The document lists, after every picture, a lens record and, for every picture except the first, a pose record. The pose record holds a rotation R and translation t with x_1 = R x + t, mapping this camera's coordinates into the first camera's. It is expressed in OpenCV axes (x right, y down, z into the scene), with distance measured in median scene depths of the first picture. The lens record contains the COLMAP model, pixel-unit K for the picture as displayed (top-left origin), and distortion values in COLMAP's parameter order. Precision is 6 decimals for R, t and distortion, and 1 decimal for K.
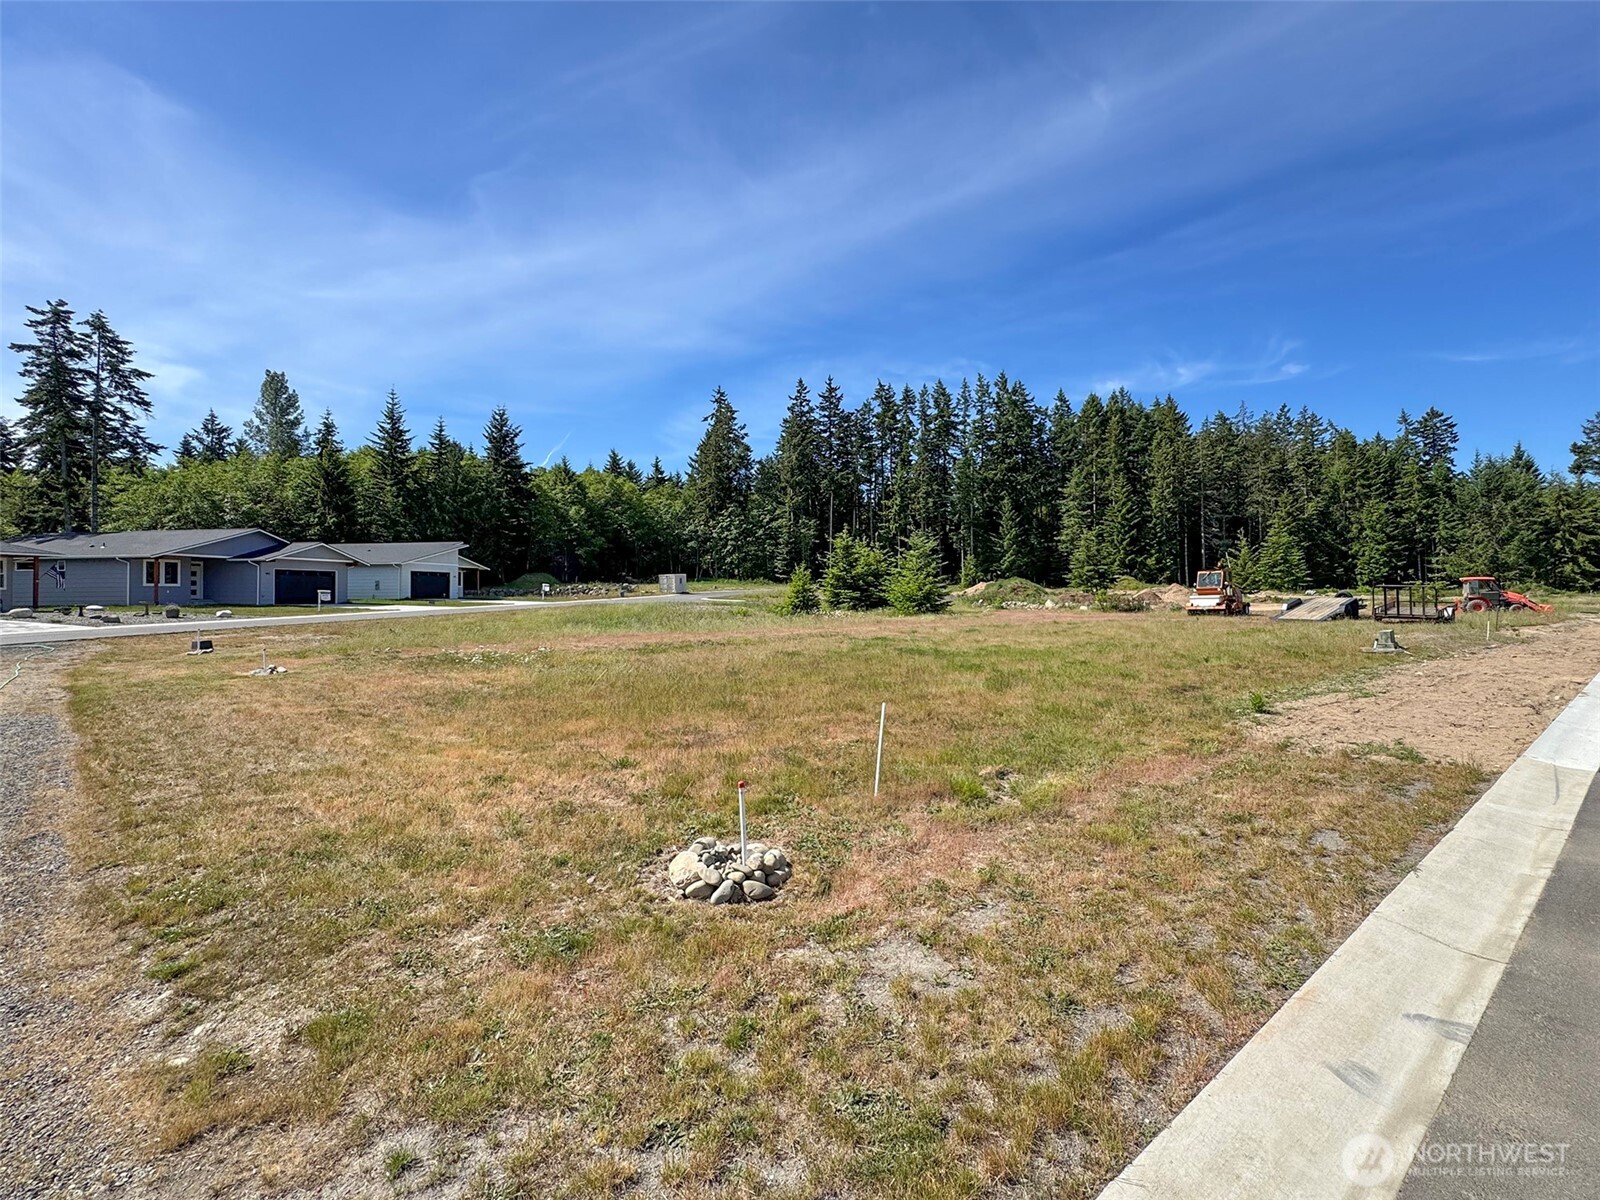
lens RADIAL K [[708.4, 0, 847.1], [0, 708.4, 587.8], [0, 0, 1]] dist [-0.000263, -0.000591]
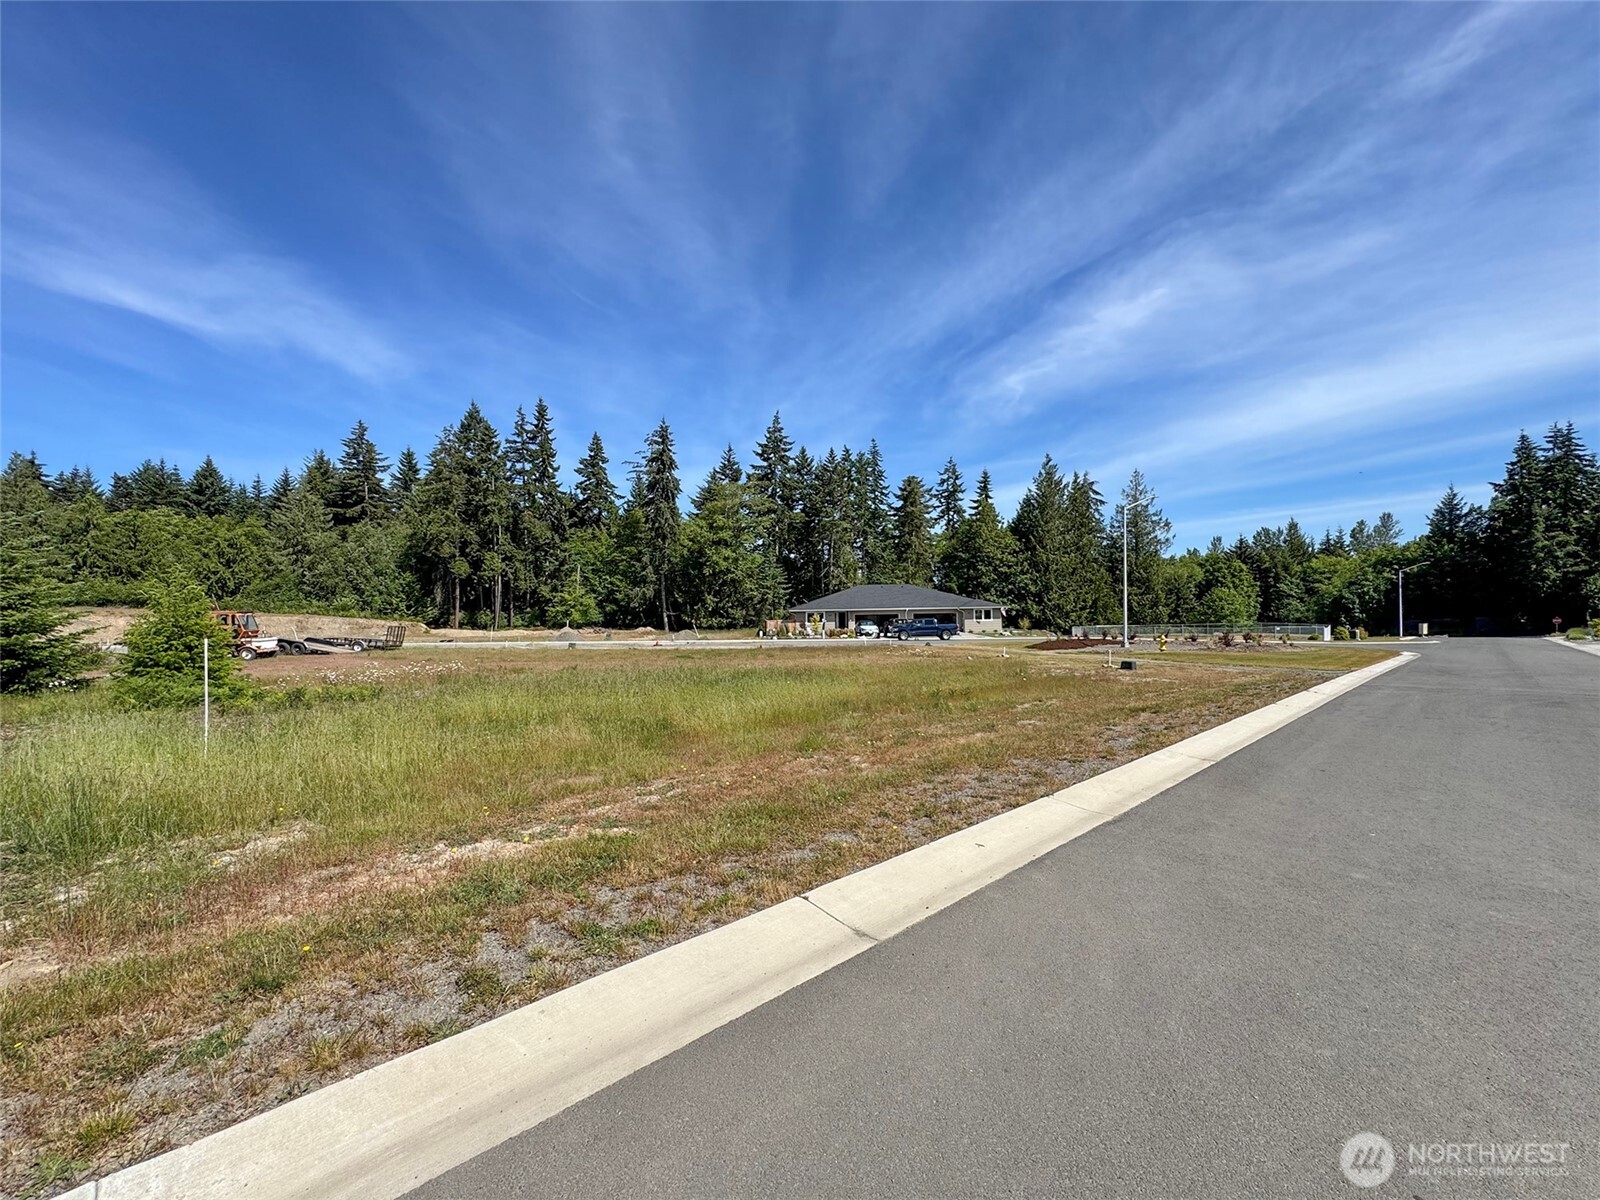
lens RADIAL K [[671.1, 0, 801.7], [0, 671.1, 624.1], [0, 0, 1]] dist [0.001574, 0.000026]
pose [[-0.805614, 0.008370, 0.592382, -0.191533], [0.014854, 0.999871, 0.006074, -0.000988], [-0.592255, 0.013692, -0.805634, 0.371356]]
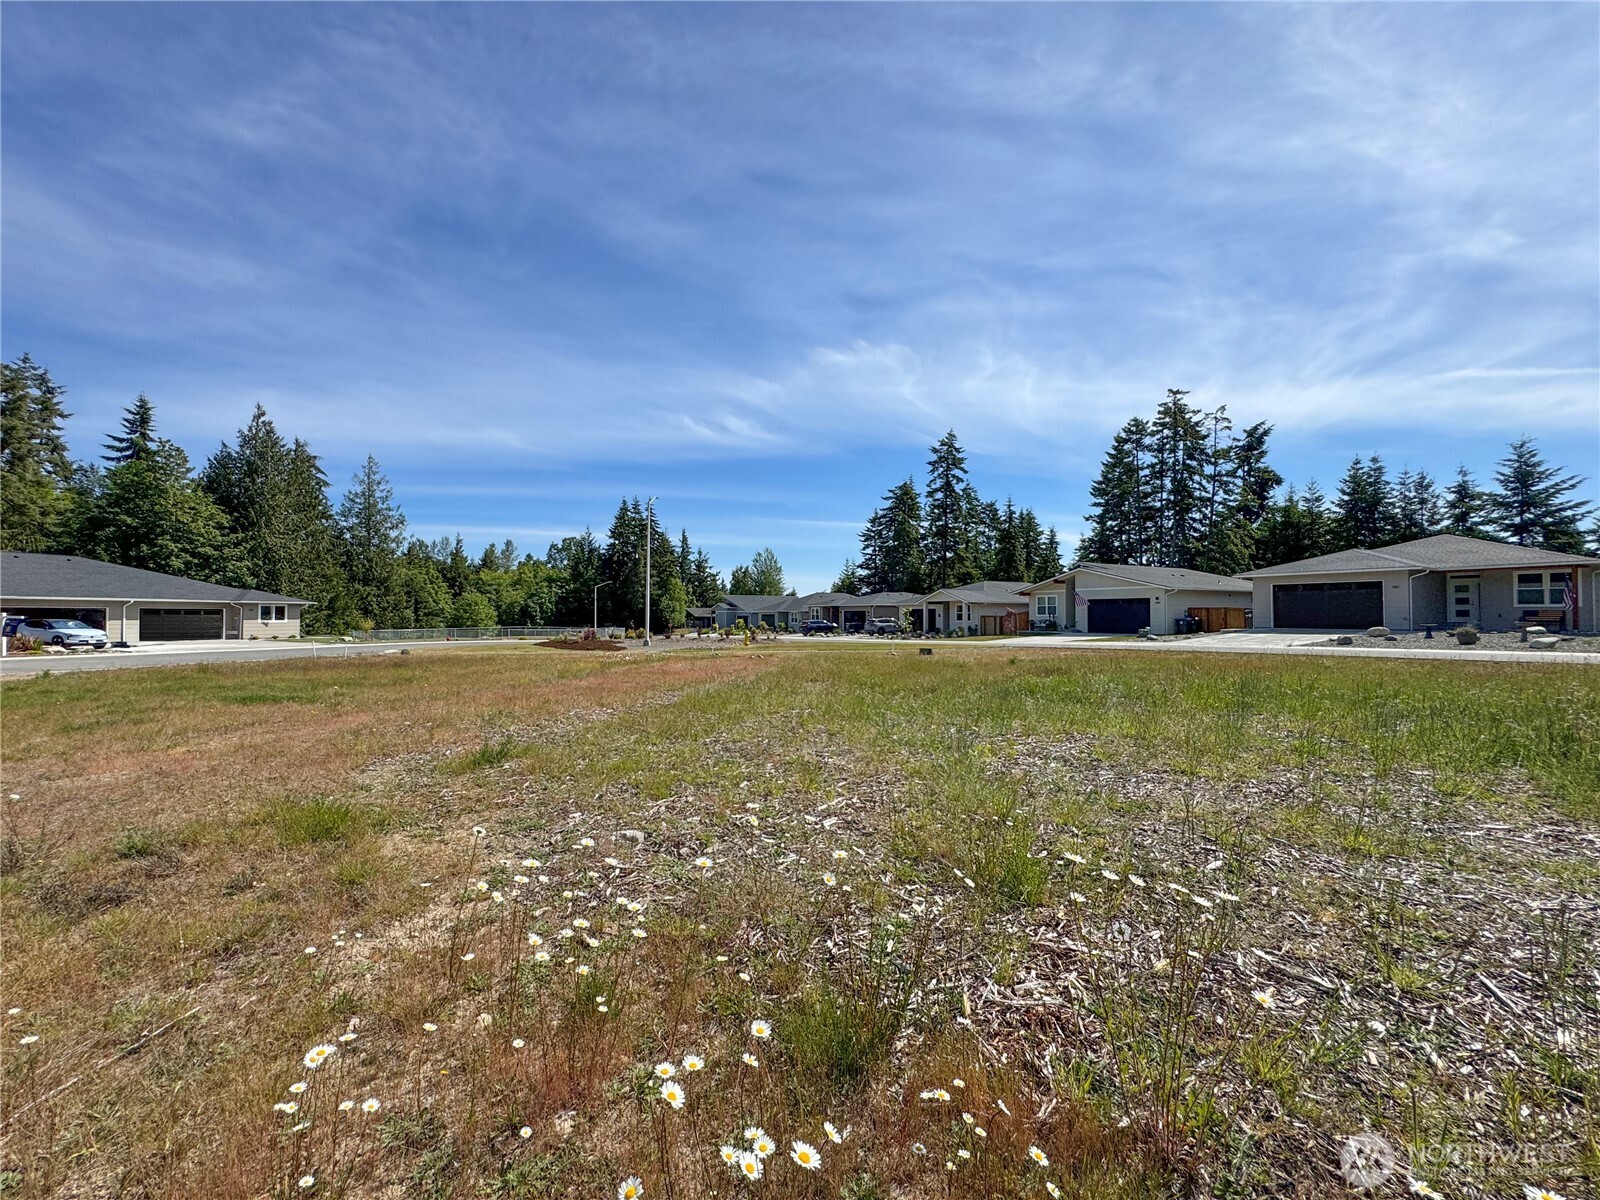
lens RADIAL K [[638.6, 0, 799.8], [0, 638.6, 601.9], [0, 0, 1]] dist [-0.001928, 0.000162]
pose [[-0.796094, -0.009753, -0.605094, -0.000270], [0.008117, 0.999608, -0.026791, 0.002713], [0.605118, -0.026240, -0.795703, 0.299854]]
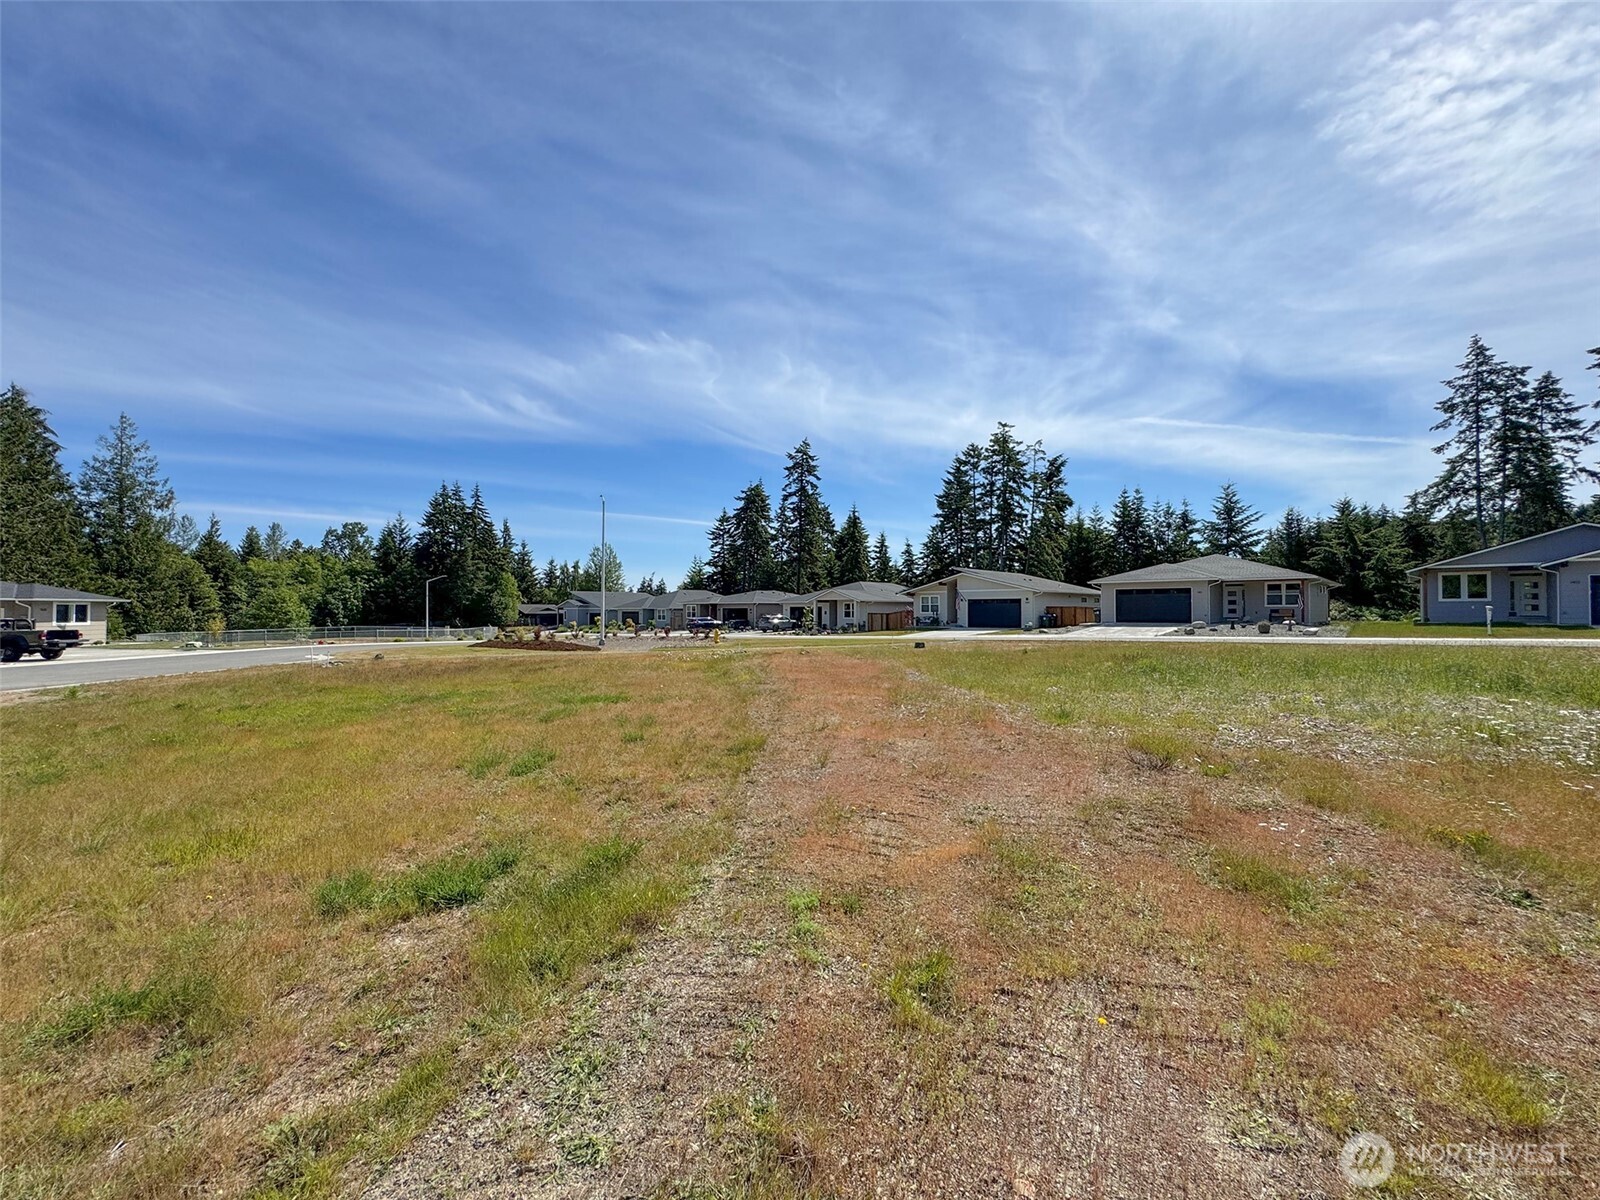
lens RADIAL K [[638.6, 0, 799.8], [0, 638.6, 601.9], [0, 0, 1]] dist [-0.001928, 0.000162]
pose [[-0.569208, -0.007213, -0.822162, 0.067857], [0.012291, 0.999775, -0.017280, 0.000710], [0.822101, -0.019941, -0.568992, 0.261328]]
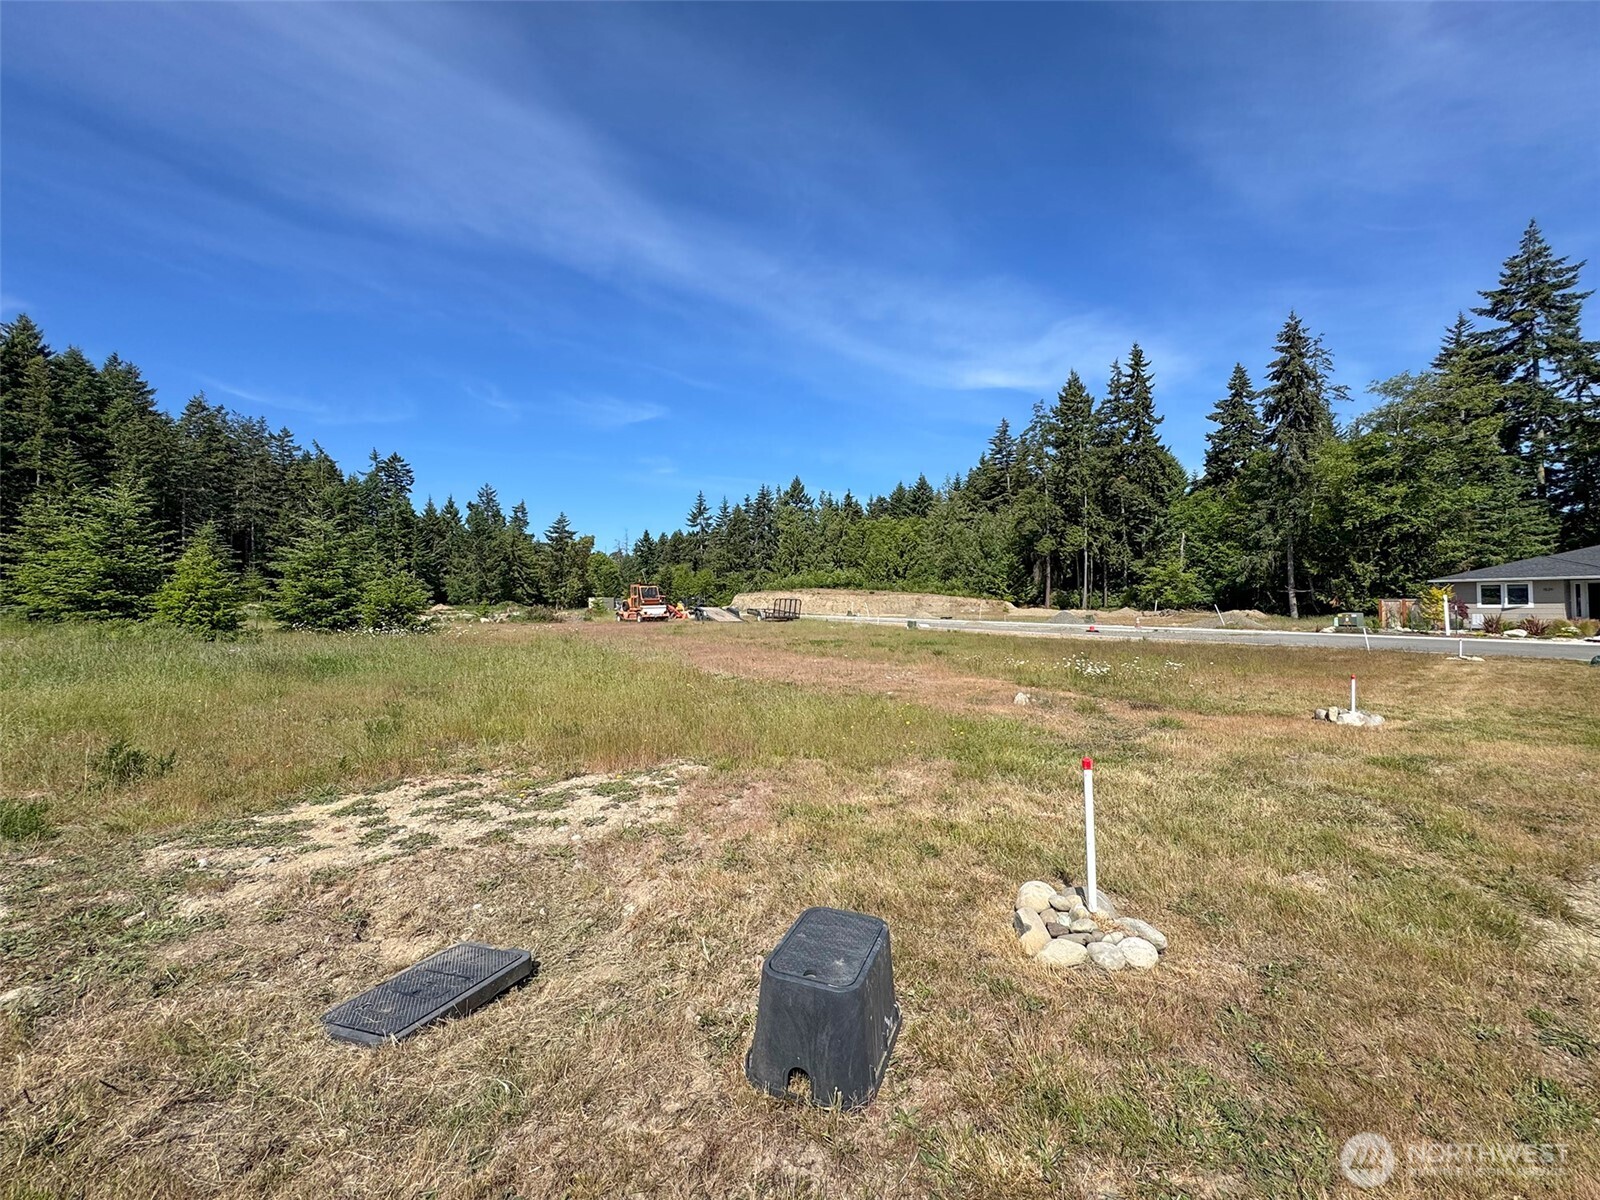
lens RADIAL K [[652.2, 0, 819.4], [0, 652.2, 587.8], [0, 0, 1]] dist [-0.001734, -0.000423]
pose [[0.120769, 0.032083, 0.992162, -0.167165], [-0.003938, 0.999485, -0.031841, 0.004083], [-0.992673, -0.000062, 0.120833, 0.162563]]
